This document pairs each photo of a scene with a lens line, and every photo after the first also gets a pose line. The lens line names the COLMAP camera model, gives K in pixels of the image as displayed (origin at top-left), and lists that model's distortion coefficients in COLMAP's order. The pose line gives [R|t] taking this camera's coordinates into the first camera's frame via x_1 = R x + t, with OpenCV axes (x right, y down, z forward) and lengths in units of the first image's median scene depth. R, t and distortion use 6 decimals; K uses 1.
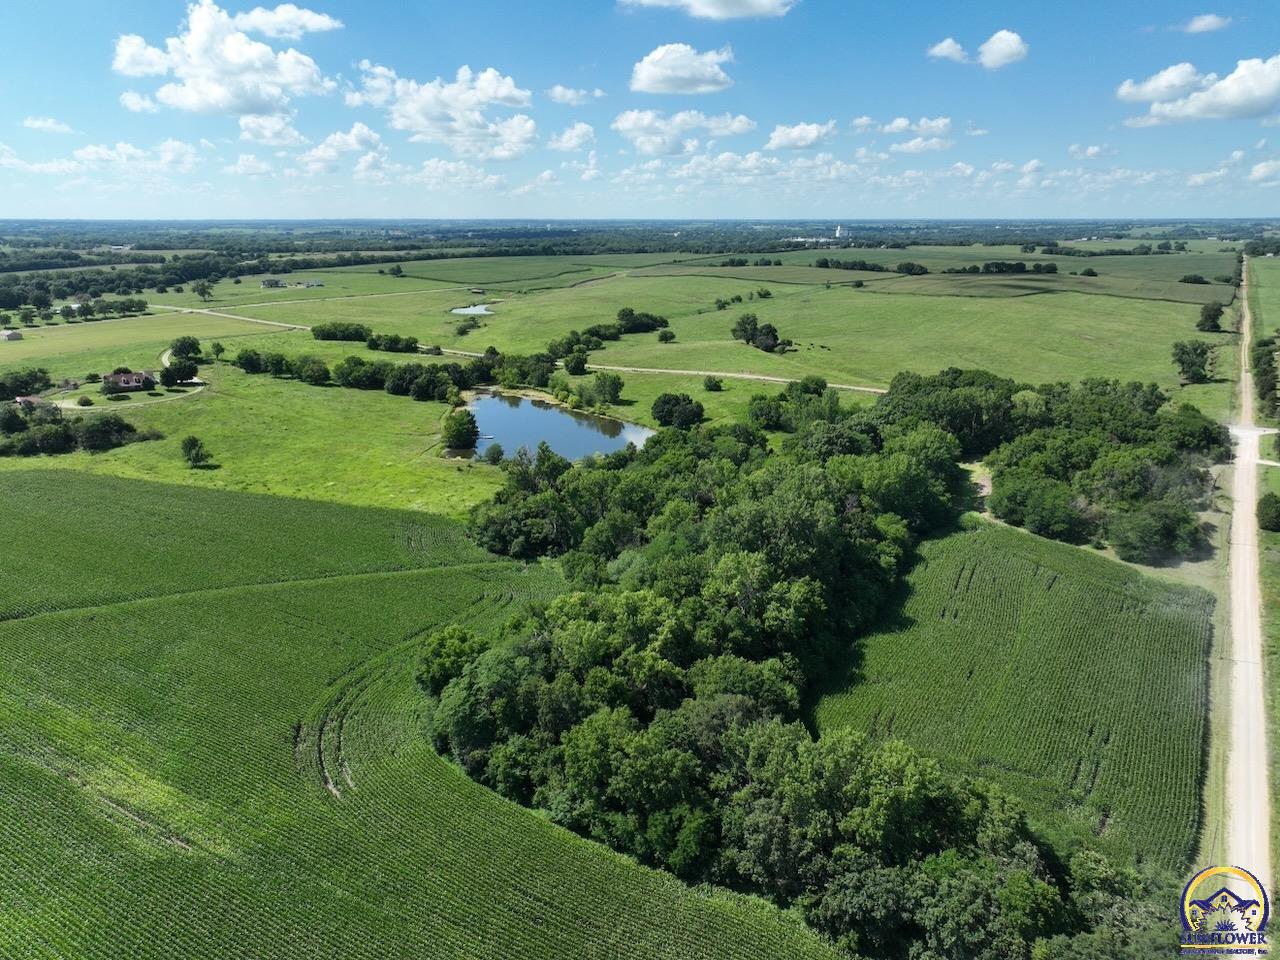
lens RADIAL K [[899.4, 0, 640.2], [0, 899.4, 482.4], [0, 0, 1]] dist [0.000845, 0.018406]
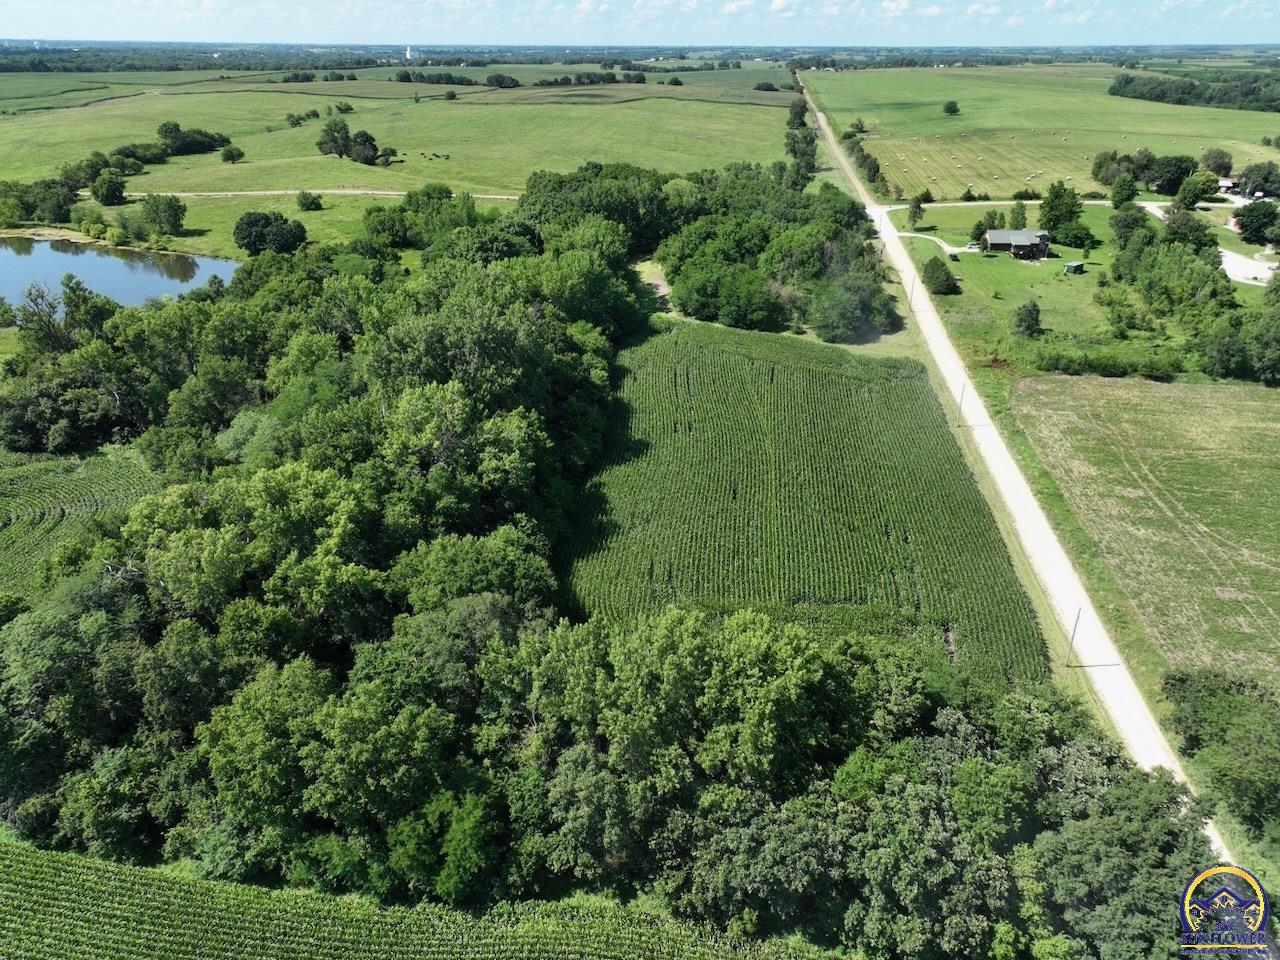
lens RADIAL K [[899.4, 0, 643.7], [0, 899.4, 484.2], [0, 0, 1]] dist [0.000845, 0.018406]
pose [[0.902828, -0.184557, 0.388382, -0.011352], [0.117072, 0.974588, 0.190975, 0.024110], [-0.413758, -0.126949, 0.901492, 0.183406]]
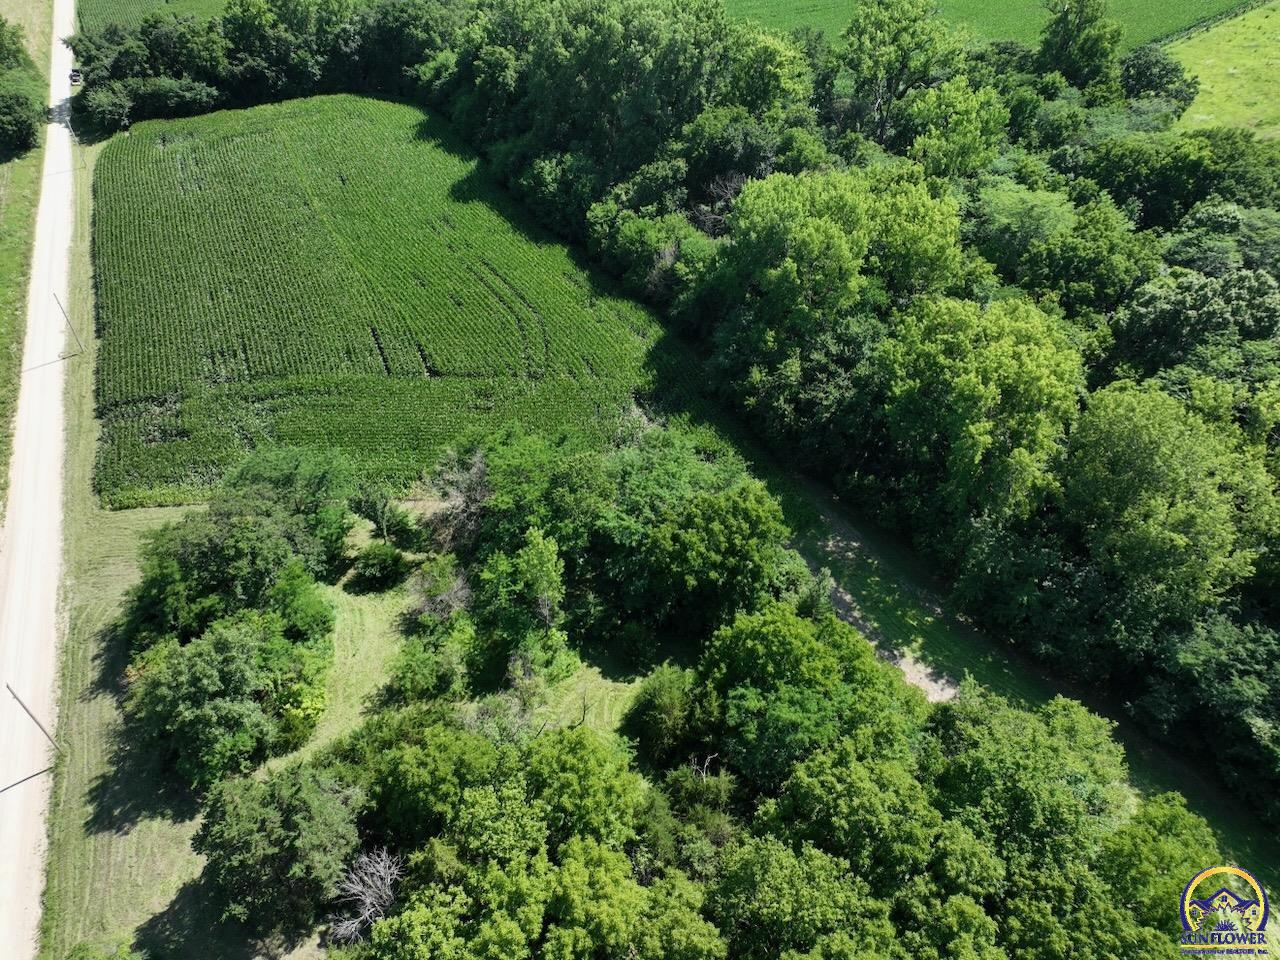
lens RADIAL K [[899.4, 0, 644.9], [0, 899.4, 477.7], [0, 0, 1]] dist [0.000845, 0.018406]
pose [[-0.536072, 0.562587, -0.629383, 0.548648], [-0.235014, 0.616629, 0.751357, -0.199905], [0.810799, 0.550695, -0.198341, 0.932511]]
